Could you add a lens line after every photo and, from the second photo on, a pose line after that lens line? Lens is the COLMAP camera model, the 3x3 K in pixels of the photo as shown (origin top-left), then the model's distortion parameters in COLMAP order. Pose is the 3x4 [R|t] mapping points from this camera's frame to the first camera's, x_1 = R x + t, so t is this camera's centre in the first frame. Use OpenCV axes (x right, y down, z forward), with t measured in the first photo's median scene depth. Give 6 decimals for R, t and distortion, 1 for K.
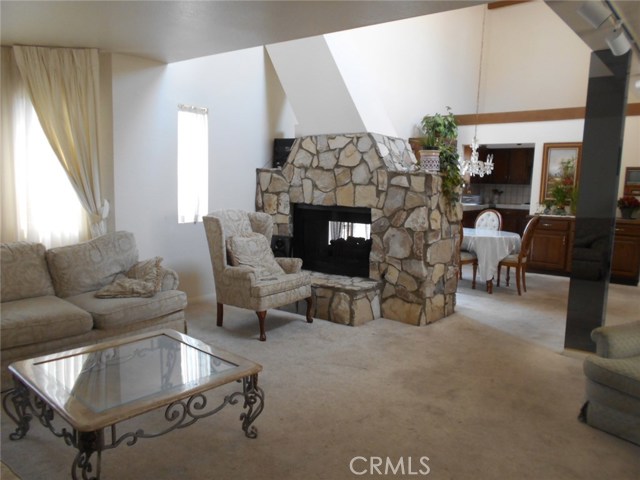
lens RADIAL K [[497.1, 0, 318.9], [0, 497.1, 239.2], [0, 0, 1]] dist [-0.035284, 0.002643]
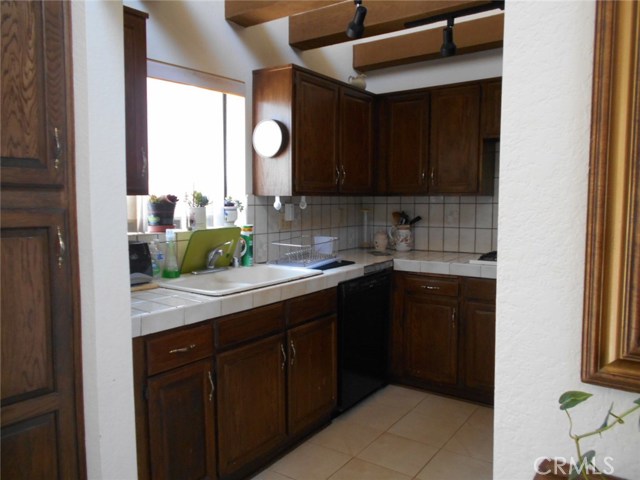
lens RADIAL K [[497.1, 0, 323.2], [0, 497.1, 241.7], [0, 0, 1]] dist [-0.035284, 0.002643]
pose [[0.997904, -0.043914, 0.047531, 0.289726], [0.045528, 0.998404, -0.033421, -0.071491], [-0.045987, 0.035515, 0.998310, 0.661140]]
